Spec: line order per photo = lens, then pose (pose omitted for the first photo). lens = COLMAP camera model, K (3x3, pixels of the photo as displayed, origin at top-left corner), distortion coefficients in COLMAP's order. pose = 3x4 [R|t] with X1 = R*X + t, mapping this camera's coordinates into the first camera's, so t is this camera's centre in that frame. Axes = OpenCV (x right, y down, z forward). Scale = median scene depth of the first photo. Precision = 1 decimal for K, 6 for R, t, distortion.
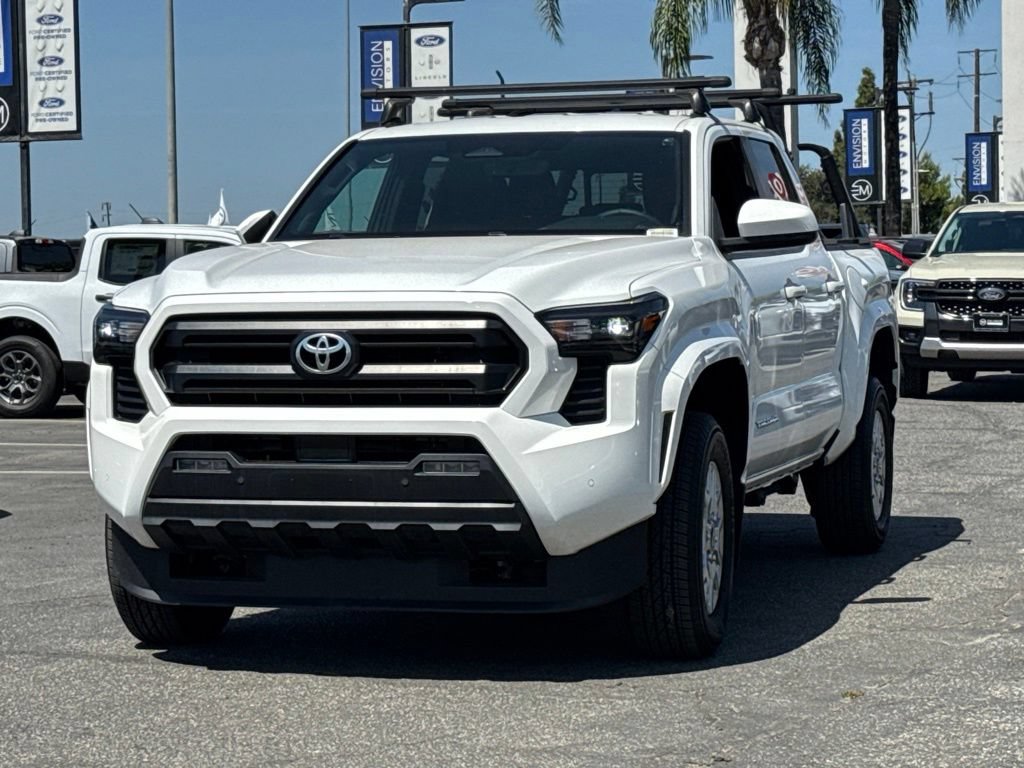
lens RADIAL K [[2677.3, 0, 511.5], [0, 2677.3, 374.7], [0, 0, 1]] dist [0.153923, 0.000000]
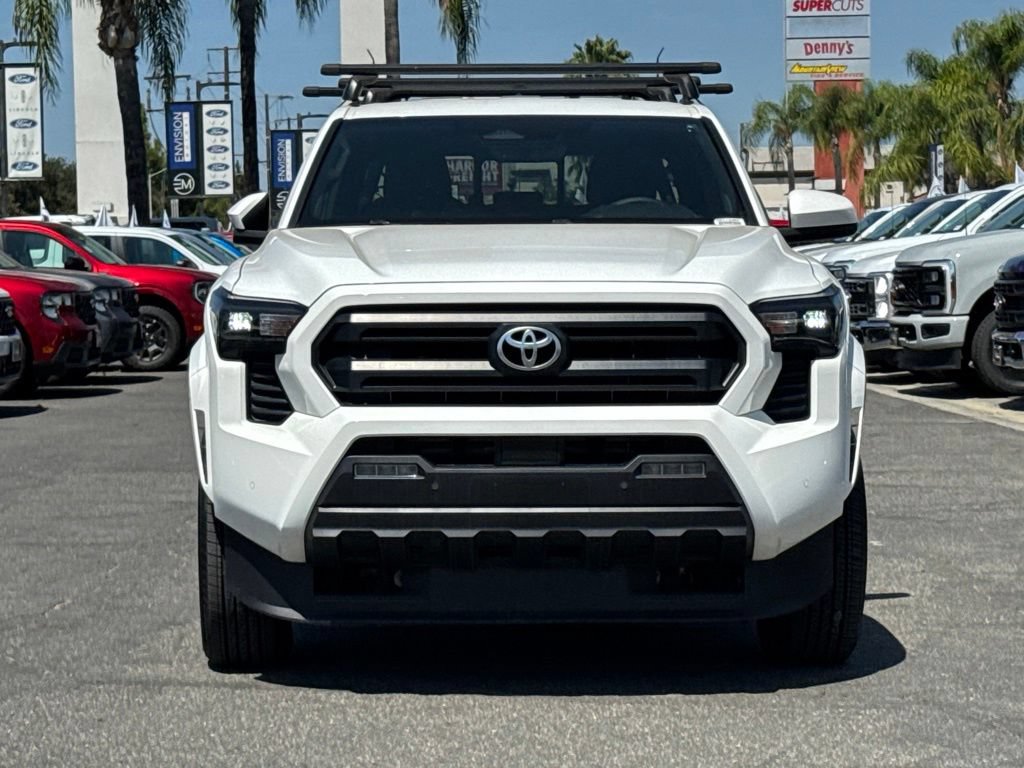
lens RADIAL K [[2677.3, 0, 513.3], [0, 2677.3, 386.9], [0, 0, 1]] dist [0.153923, 0.000000]
pose [[0.958237, -0.005738, 0.285917, -0.333072], [0.003920, 0.999968, 0.006931, -0.000956], [-0.285948, -0.005521, 0.958229, 0.111314]]
